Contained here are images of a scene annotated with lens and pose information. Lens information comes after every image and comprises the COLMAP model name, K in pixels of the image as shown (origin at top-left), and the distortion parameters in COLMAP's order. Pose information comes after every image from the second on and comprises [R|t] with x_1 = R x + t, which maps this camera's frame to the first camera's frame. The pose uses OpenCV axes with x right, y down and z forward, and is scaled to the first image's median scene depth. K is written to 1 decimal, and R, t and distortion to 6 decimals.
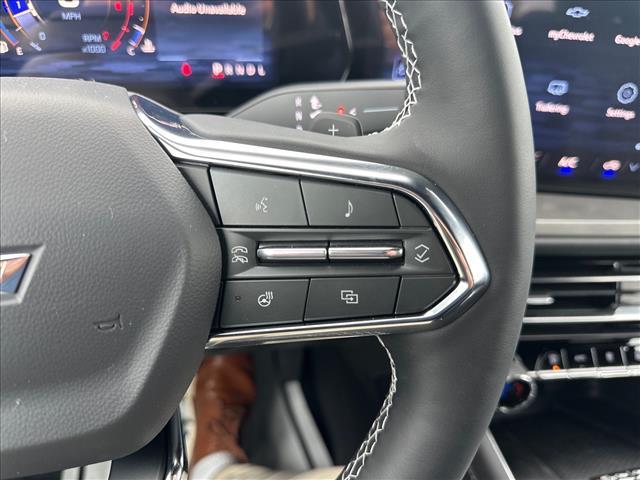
lens RADIAL K [[453.9, 0, 322.4], [0, 453.9, 224.1], [0, 0, 1]] dist [0.048405, -0.056029]
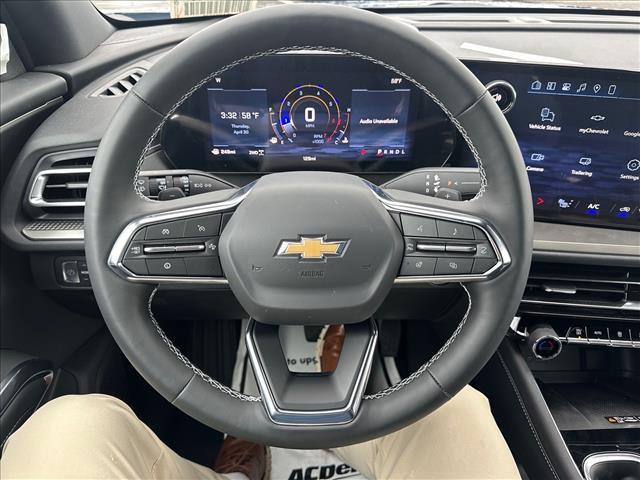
lens RADIAL K [[453.9, 0, 322.4], [0, 453.9, 224.1], [0, 0, 1]] dist [0.048405, -0.056029]
pose [[0.982503, 0.047946, -0.179970, -0.188660], [-0.052634, 0.998385, -0.021365, 0.016424], [0.178655, 0.030464, 0.983440, -1.459335]]
